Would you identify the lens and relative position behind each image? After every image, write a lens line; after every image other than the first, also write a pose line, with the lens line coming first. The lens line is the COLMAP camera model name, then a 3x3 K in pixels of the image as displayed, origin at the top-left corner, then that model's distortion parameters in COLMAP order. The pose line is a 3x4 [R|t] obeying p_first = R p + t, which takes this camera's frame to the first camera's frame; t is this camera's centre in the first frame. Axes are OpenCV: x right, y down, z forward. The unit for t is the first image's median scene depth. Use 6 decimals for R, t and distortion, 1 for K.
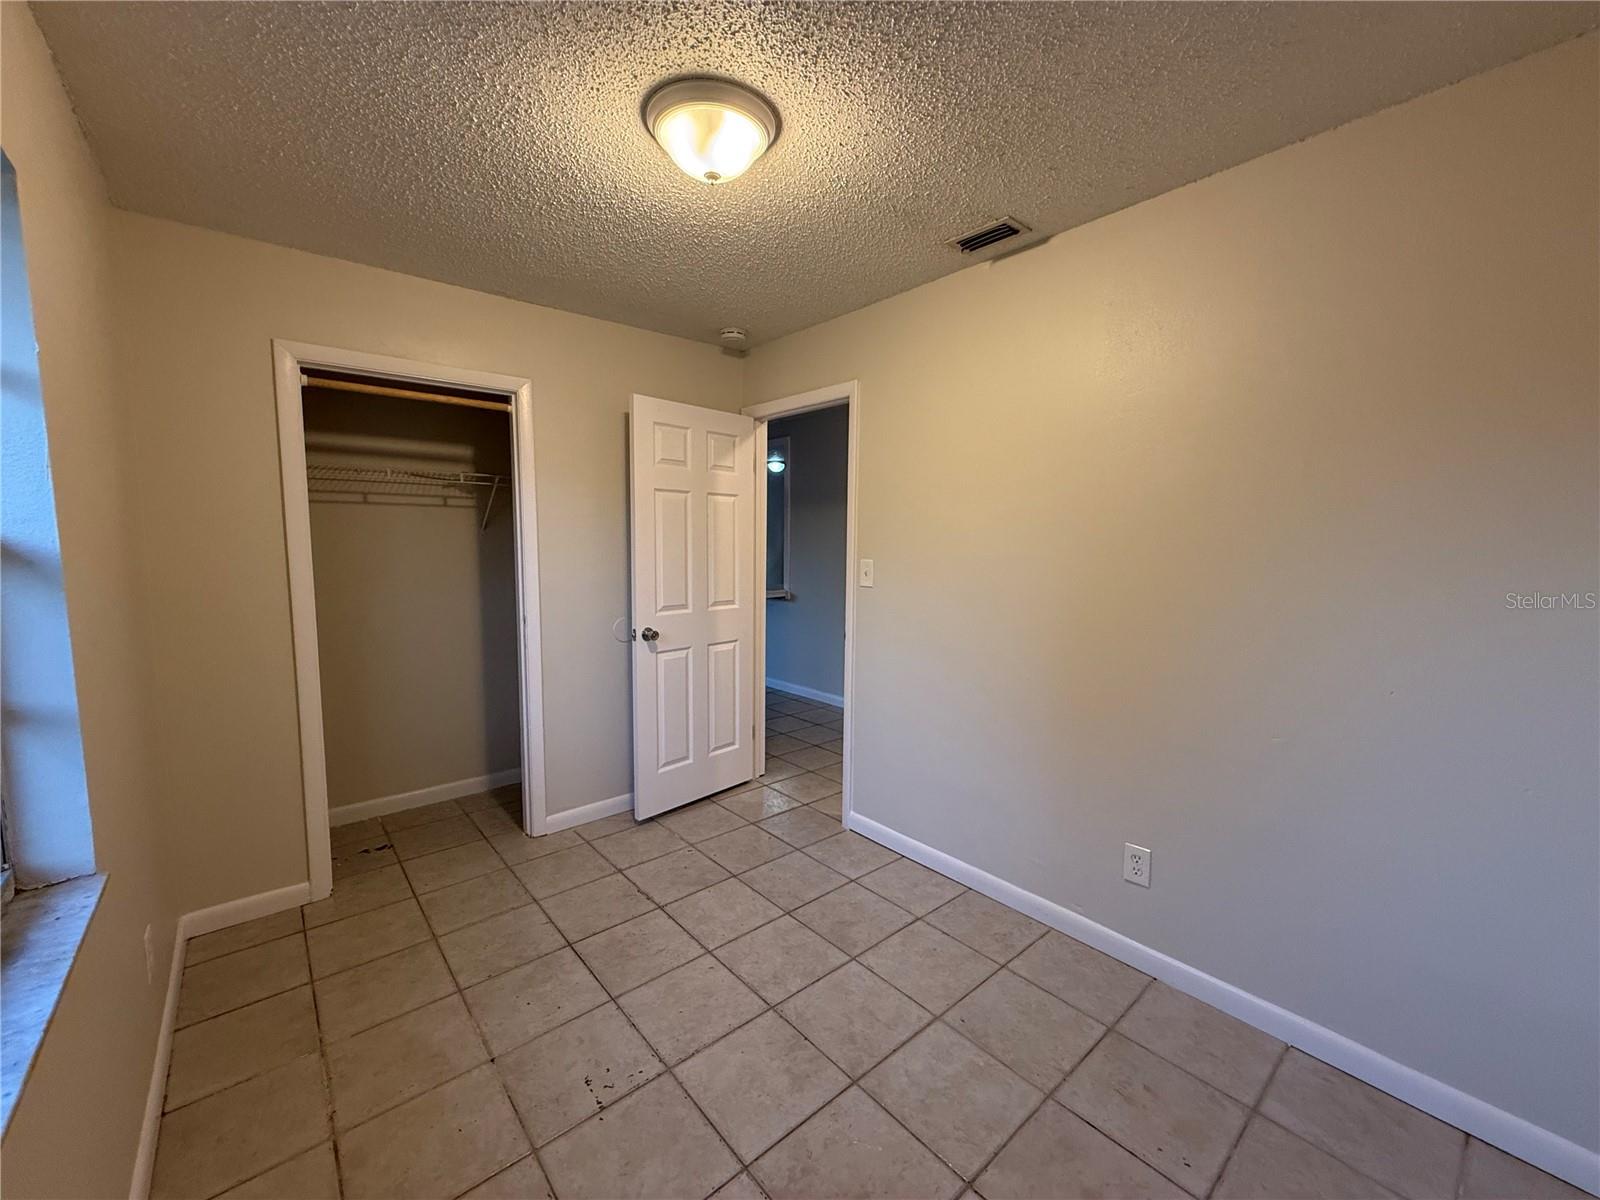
lens RADIAL K [[642.0, 0, 801.3], [0, 642.0, 601.1], [0, 0, 1]] dist [0.000193, -0.000436]
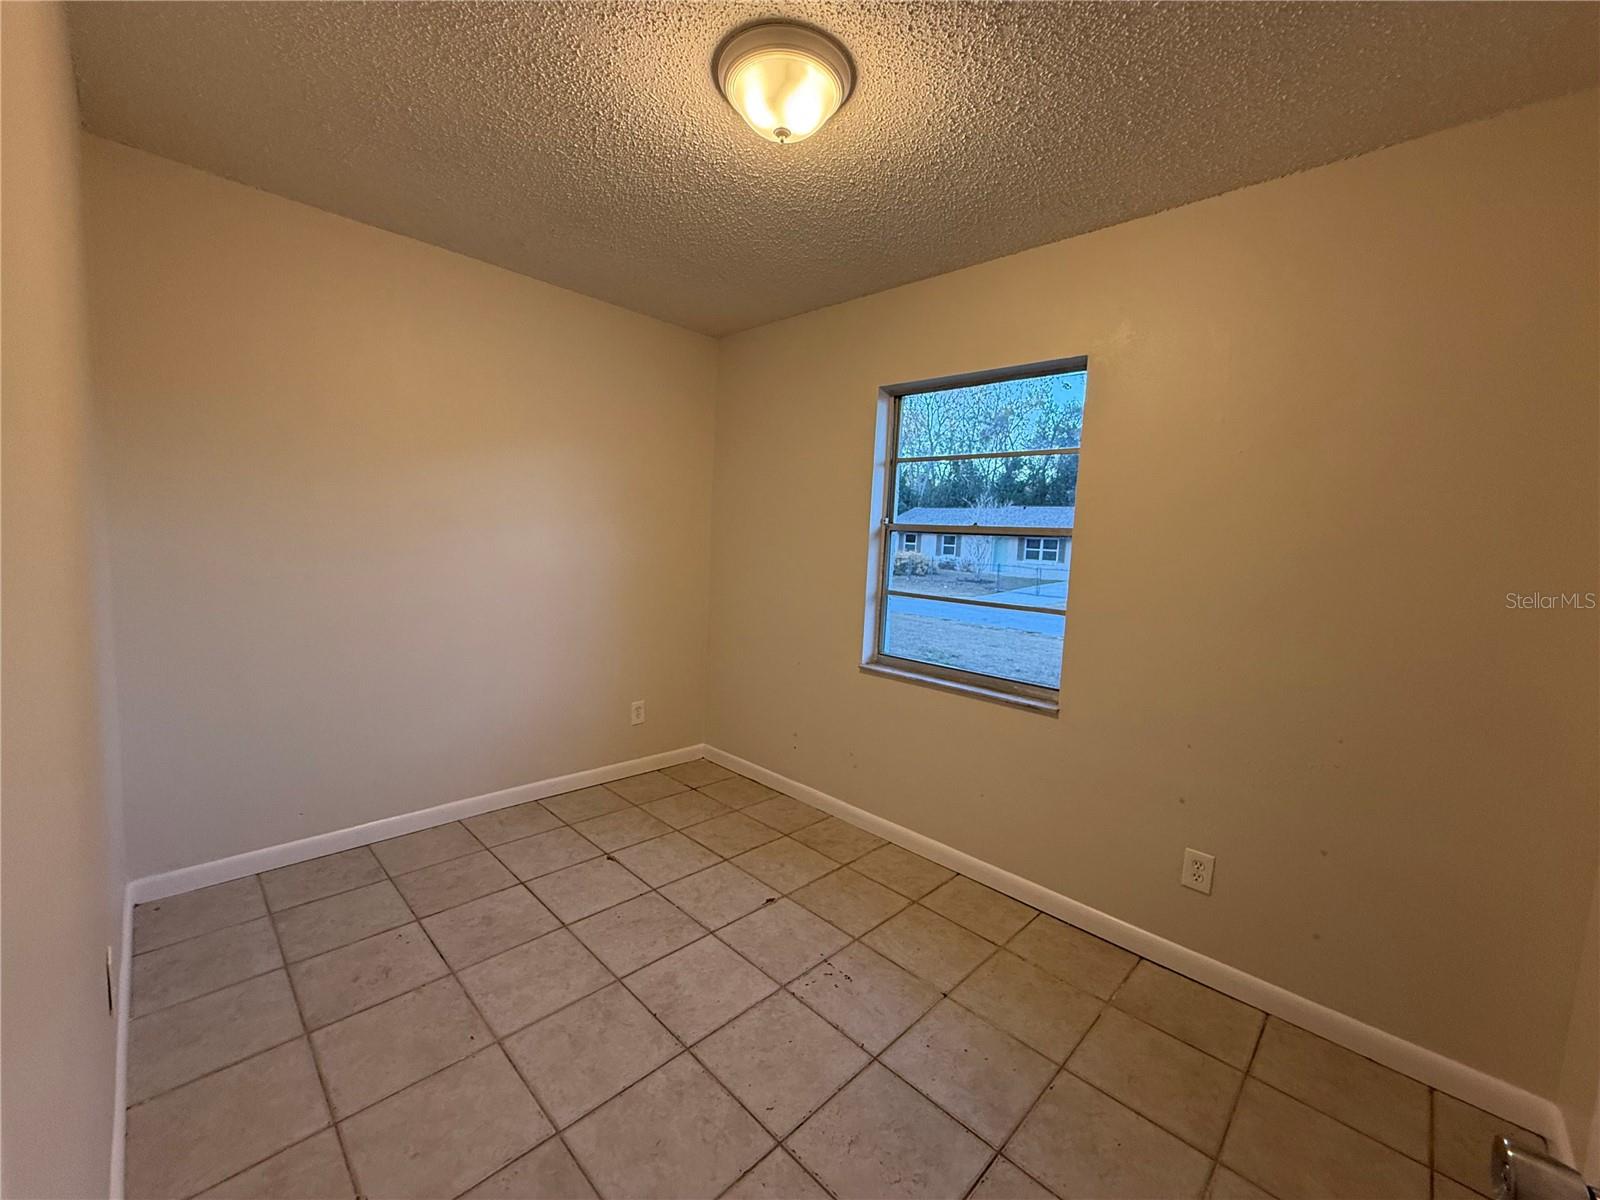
lens RADIAL K [[642.0, 0, 798.8], [0, 642.0, 600.3], [0, 0, 1]] dist [0.000193, -0.000436]
pose [[-0.995154, -0.043595, -0.088137, -0.098596], [-0.059963, 0.979448, 0.192579, -0.145864], [0.077930, 0.196930, -0.977315, 1.860724]]
